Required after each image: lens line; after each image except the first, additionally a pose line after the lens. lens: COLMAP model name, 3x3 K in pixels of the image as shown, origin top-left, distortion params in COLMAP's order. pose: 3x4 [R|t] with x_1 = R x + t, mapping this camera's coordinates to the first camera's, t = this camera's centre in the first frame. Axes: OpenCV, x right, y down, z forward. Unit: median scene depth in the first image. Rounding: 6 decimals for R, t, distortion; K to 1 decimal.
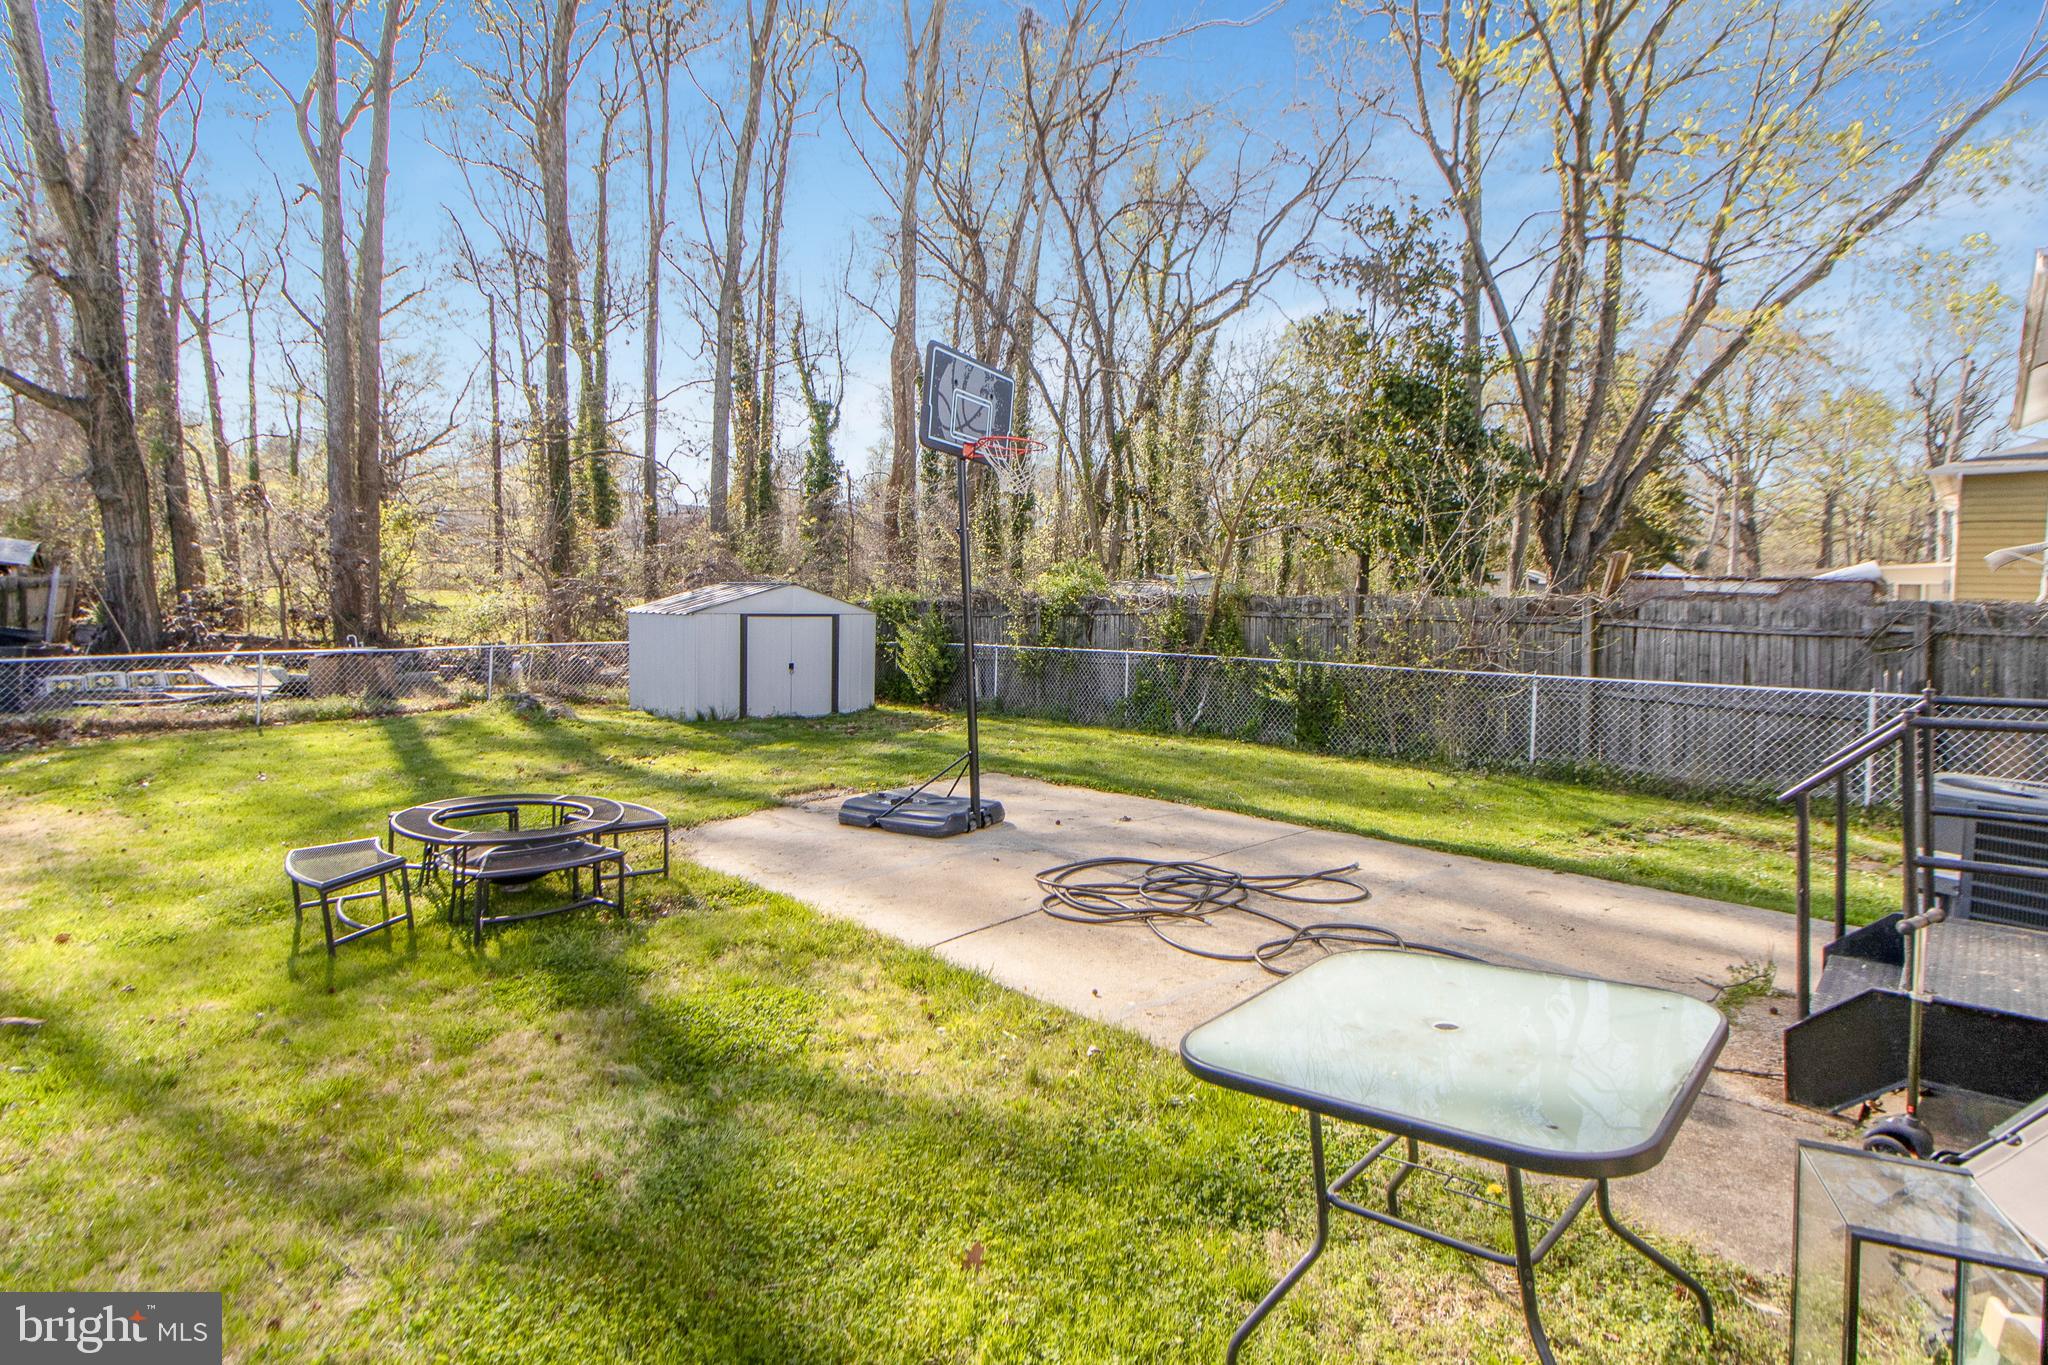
lens RADIAL K [[951.6, 0, 1001.3], [0, 951.6, 632.0], [0, 0, 1]] dist [-0.012932, -0.007952]
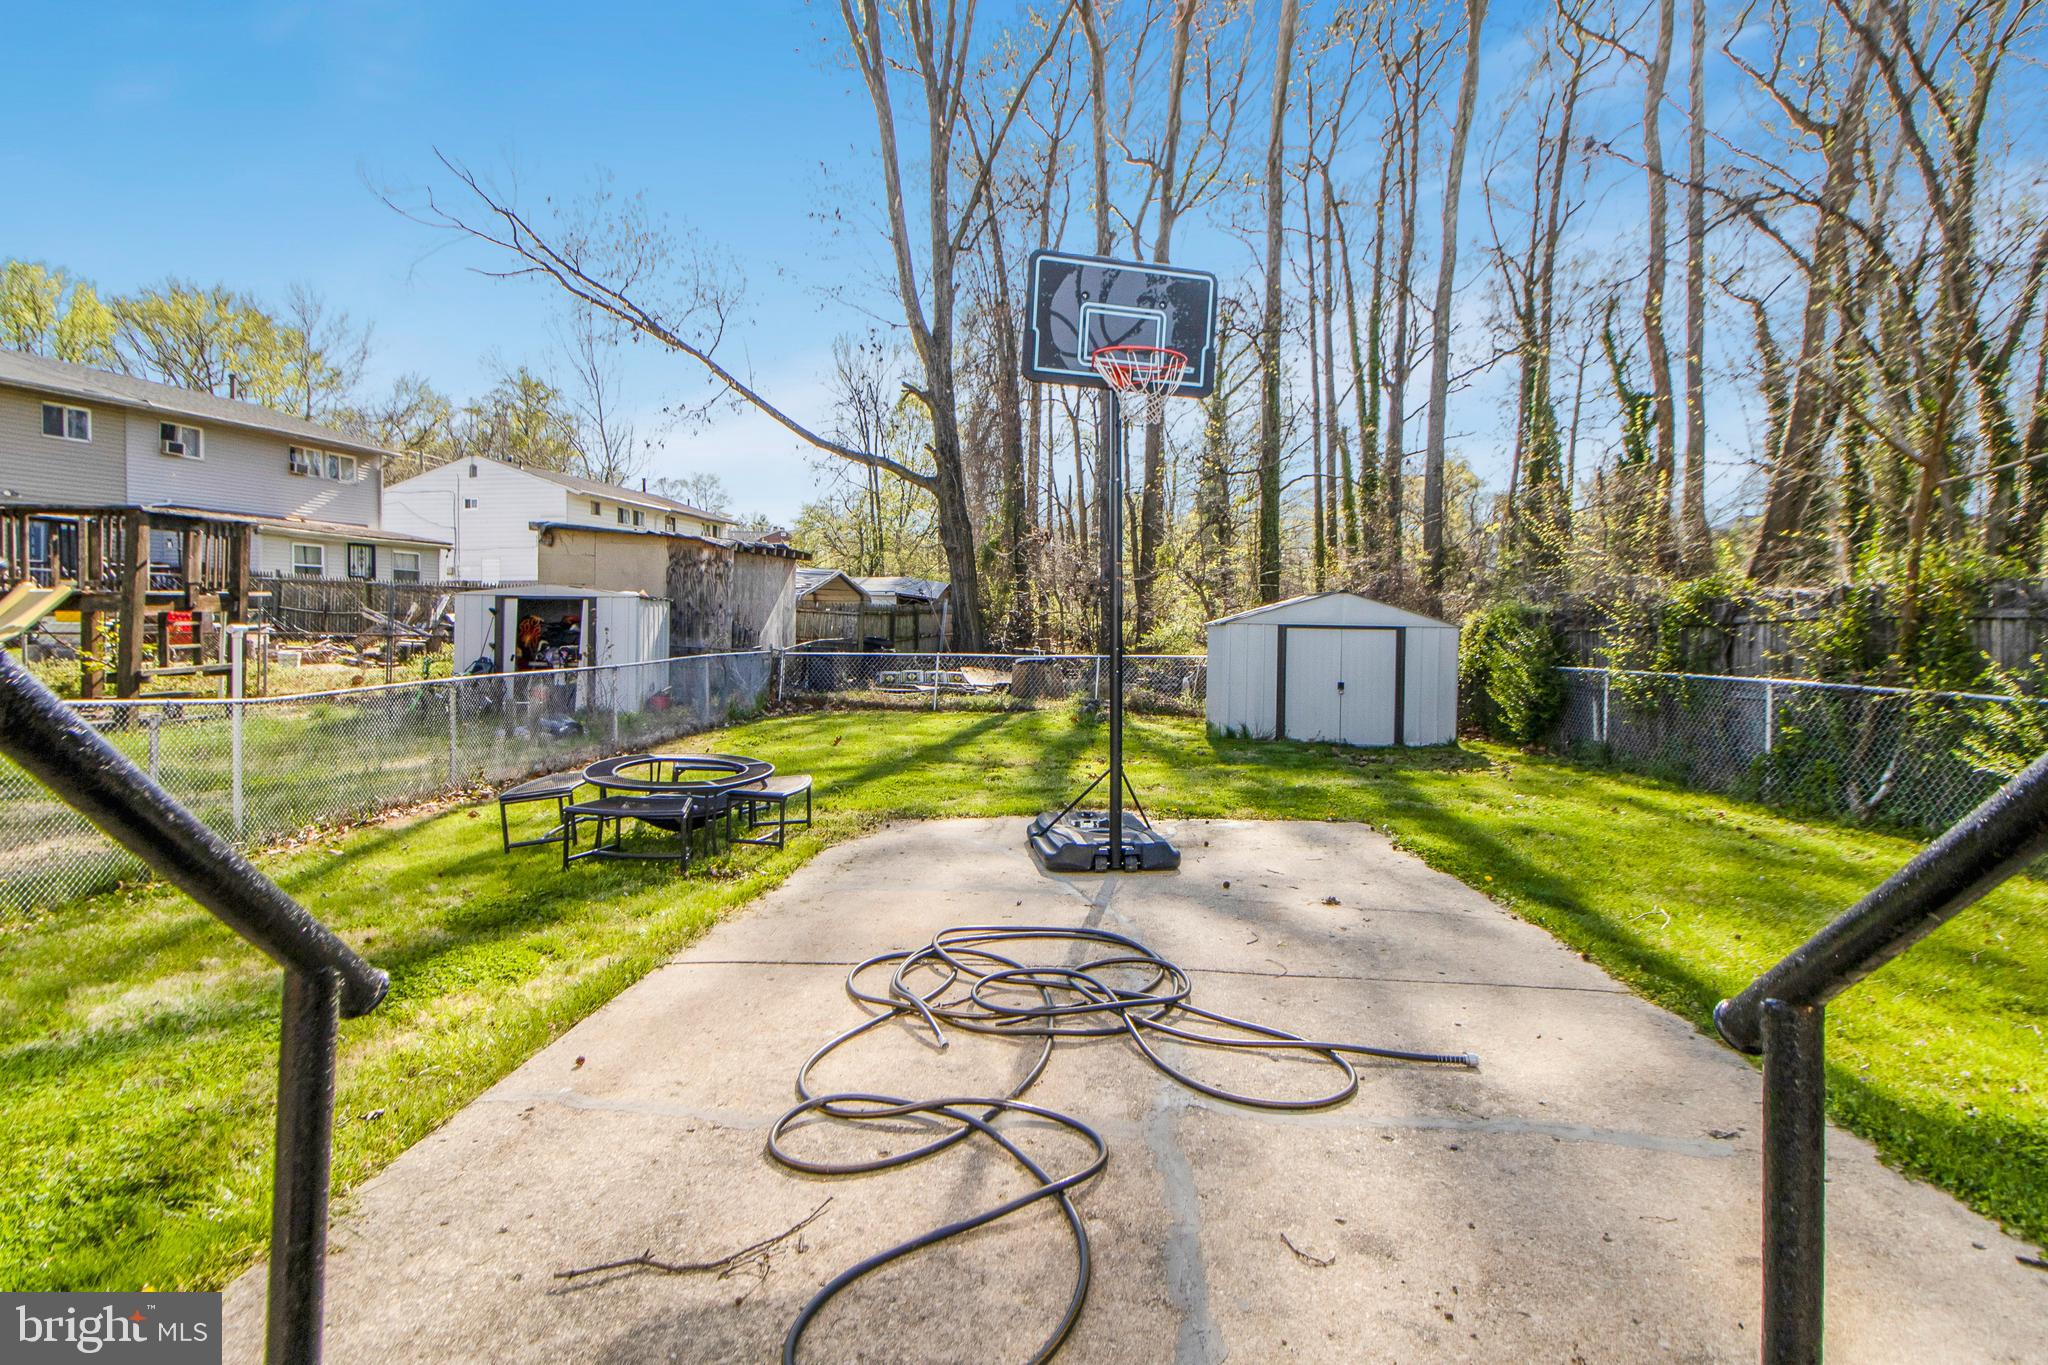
lens RADIAL K [[957.2, 0, 1038.4], [0, 957.2, 611.0], [0, 0, 1]] dist [0.002275, -0.009462]
pose [[0.683577, -0.011113, -0.729794, 0.235114], [-0.032629, 0.998419, -0.045767, 0.017335], [0.729149, 0.055098, 0.682134, 0.200284]]
